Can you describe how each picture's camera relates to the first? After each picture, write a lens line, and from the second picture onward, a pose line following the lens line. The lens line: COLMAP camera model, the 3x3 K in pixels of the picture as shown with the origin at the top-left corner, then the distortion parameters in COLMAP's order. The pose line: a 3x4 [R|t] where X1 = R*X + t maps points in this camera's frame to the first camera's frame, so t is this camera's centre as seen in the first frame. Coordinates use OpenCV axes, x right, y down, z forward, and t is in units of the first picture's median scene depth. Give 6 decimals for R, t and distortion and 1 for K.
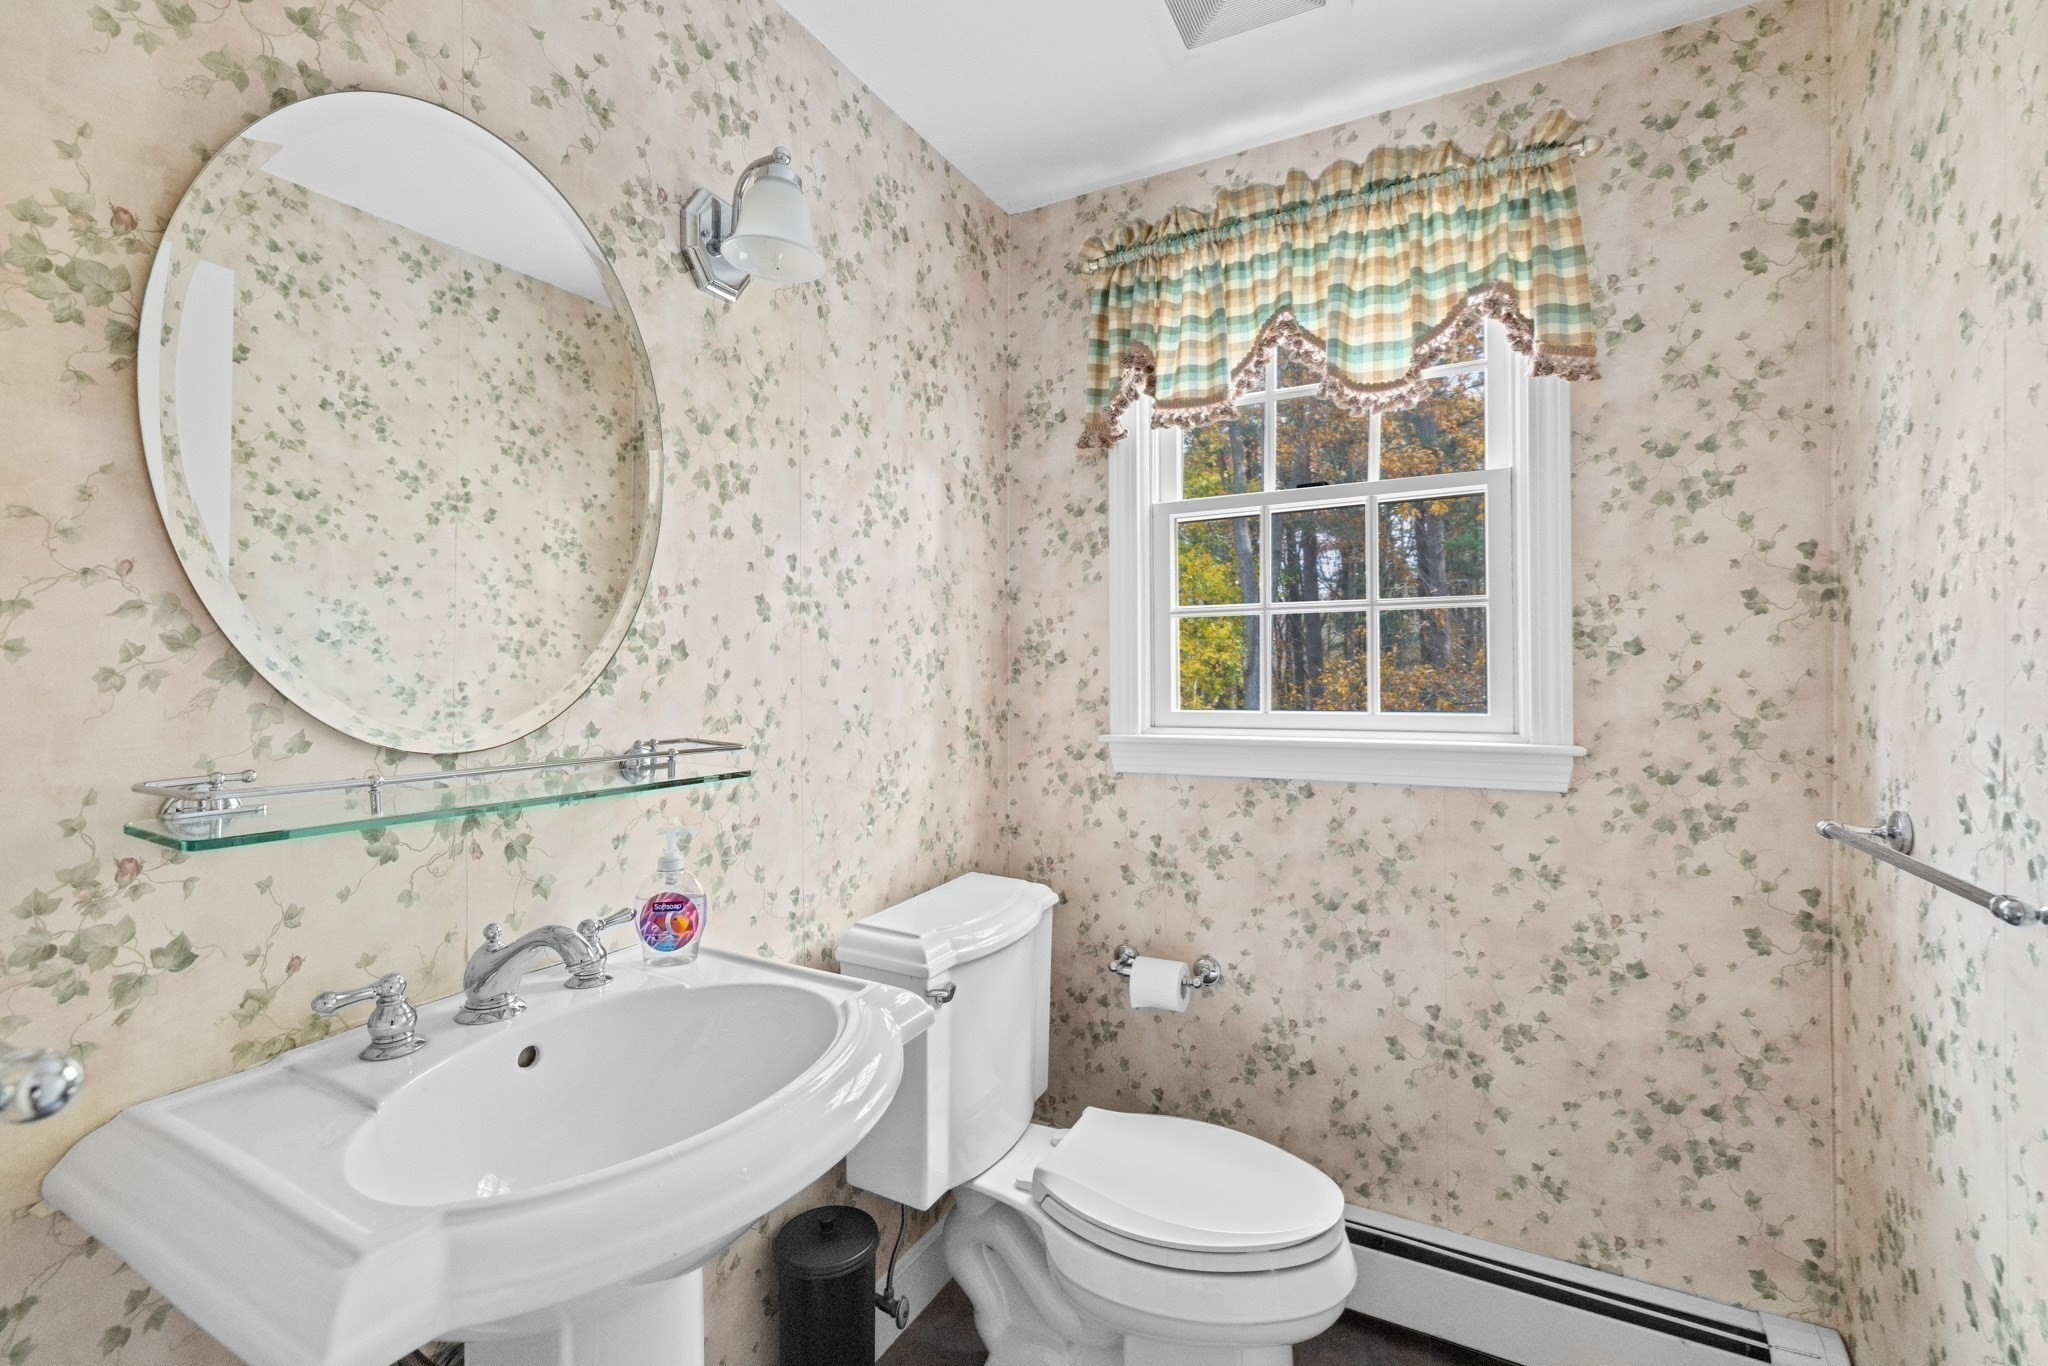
lens RADIAL K [[882.4, 0, 1020.7], [0, 882.4, 674.9], [0, 0, 1]] dist [-0.002378, -0.000118]
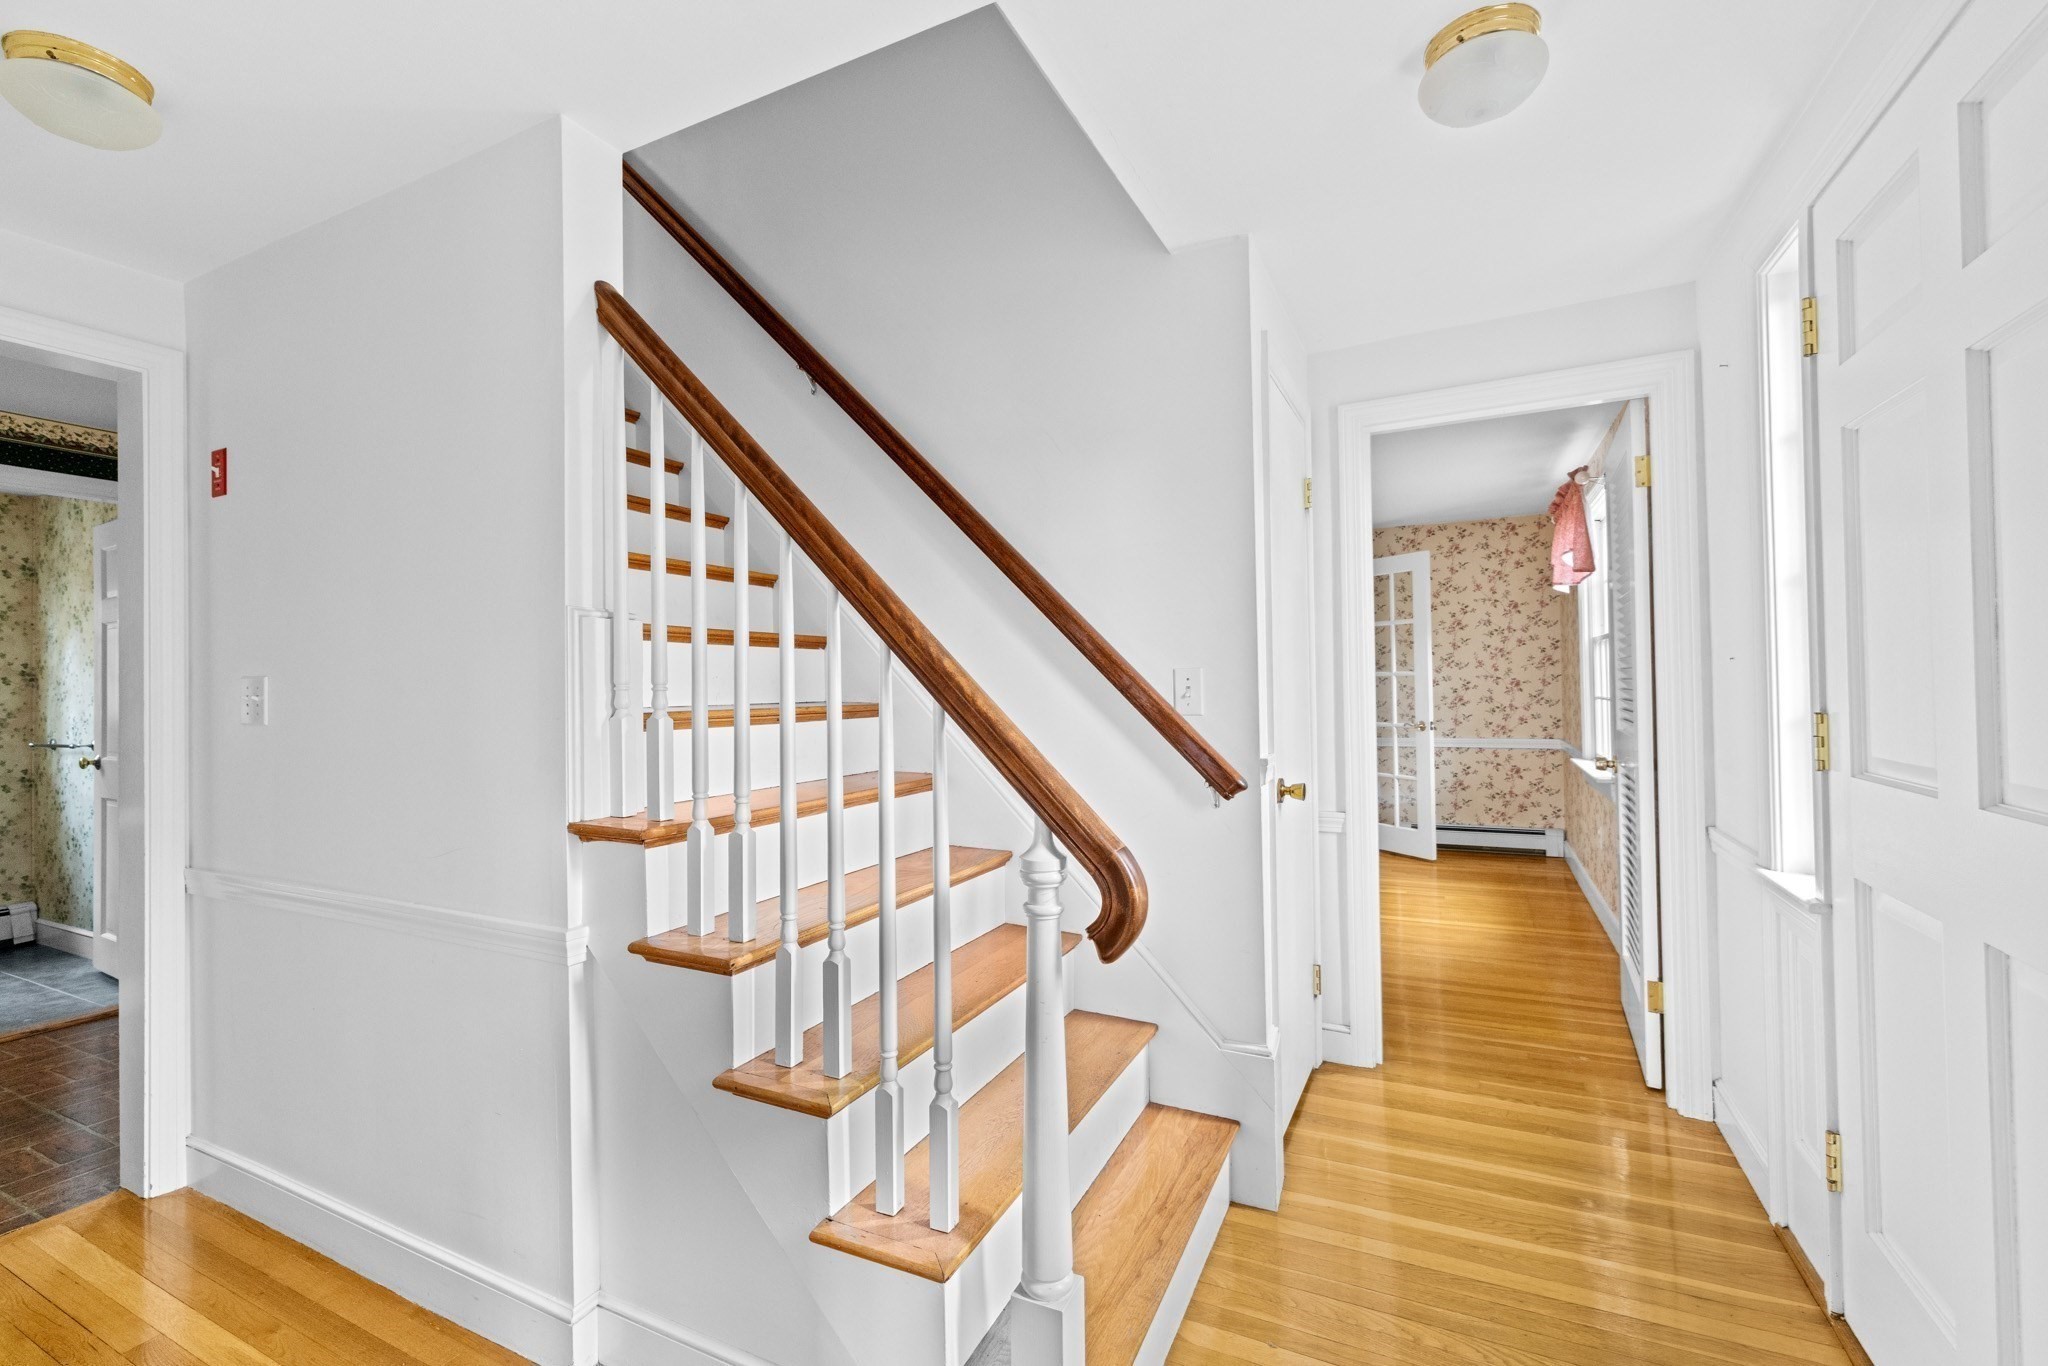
lens RADIAL K [[882.4, 0, 1020.7], [0, 882.4, 674.9], [0, 0, 1]] dist [-0.002378, -0.000118]
pose [[-0.048530, 0.016381, 0.998687, -2.638385], [0.006198, 0.999851, -0.016099, -0.032239], [-0.998802, 0.005408, -0.048624, -2.629040]]
